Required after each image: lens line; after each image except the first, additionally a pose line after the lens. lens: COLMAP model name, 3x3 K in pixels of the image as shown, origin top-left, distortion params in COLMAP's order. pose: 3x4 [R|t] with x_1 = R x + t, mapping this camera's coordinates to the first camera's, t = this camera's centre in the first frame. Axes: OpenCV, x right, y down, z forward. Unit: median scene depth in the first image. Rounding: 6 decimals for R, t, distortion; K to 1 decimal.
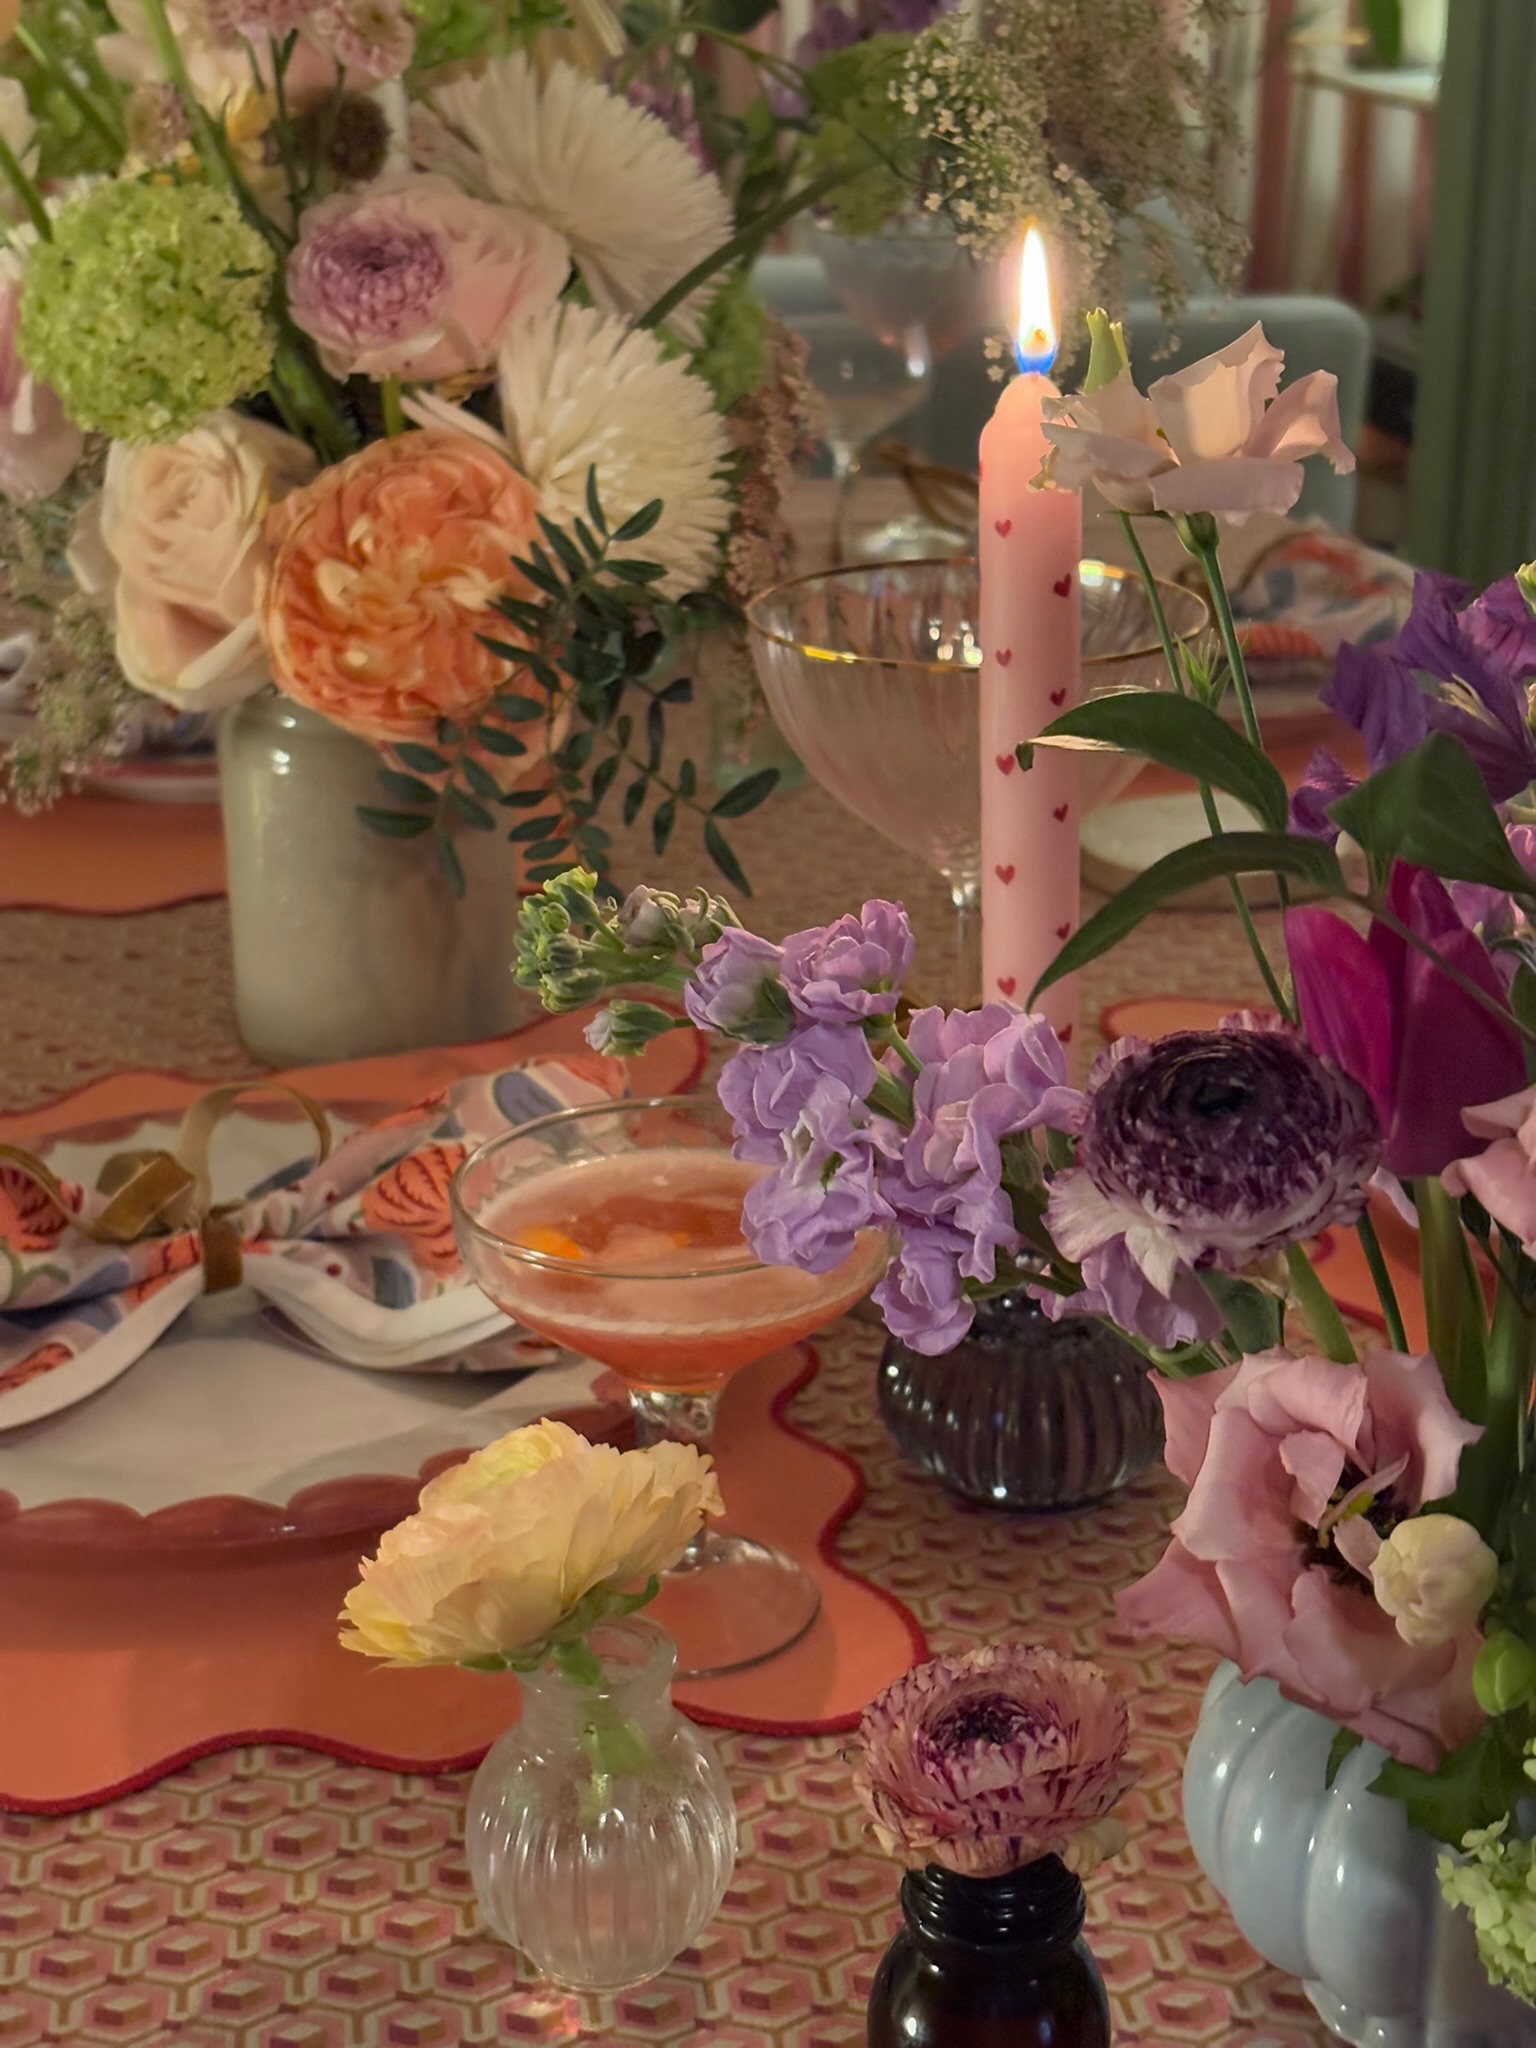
lens RADIAL K [[3155.8, 0, 768.0], [0, 3155.8, 1024.0], [0, 0, 1]] dist [0.308795, -1.388303]
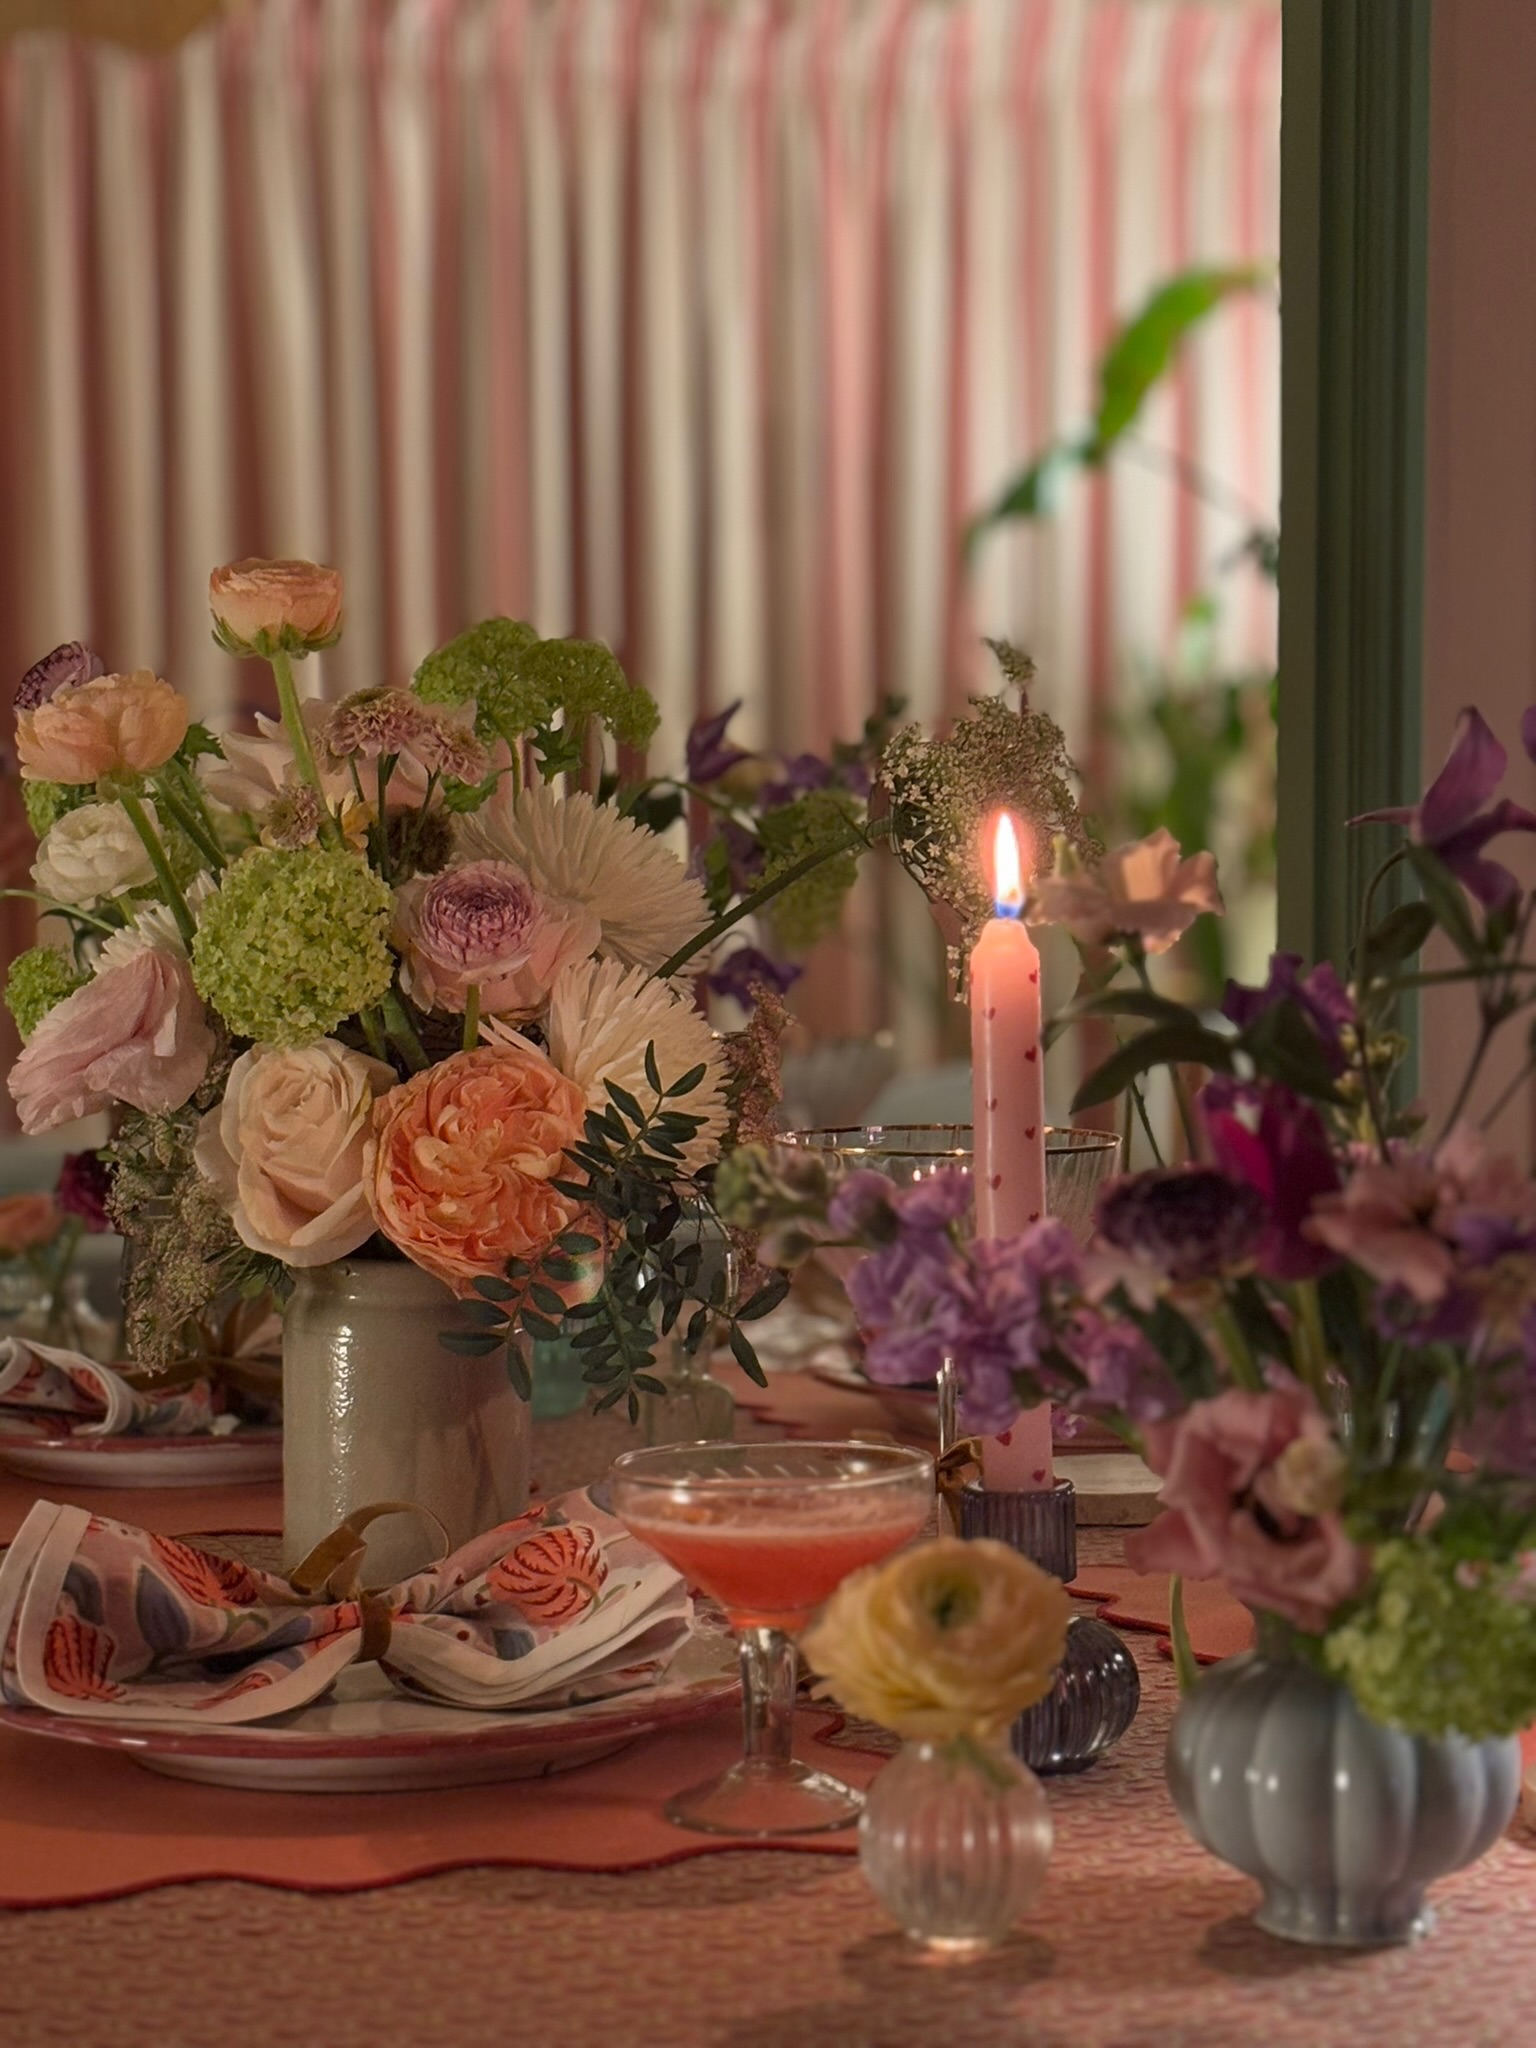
lens RADIAL K [[4293.5, 0, 768.0], [0, 4293.5, 1024.0], [0, 0, 1]] dist [0.421096, -0.037836]
pose [[0.996808, 0.002510, 0.079796, -0.145896], [0.022177, 0.951465, -0.306958, 0.357021], [-0.076694, 0.307748, 0.948372, -0.676058]]
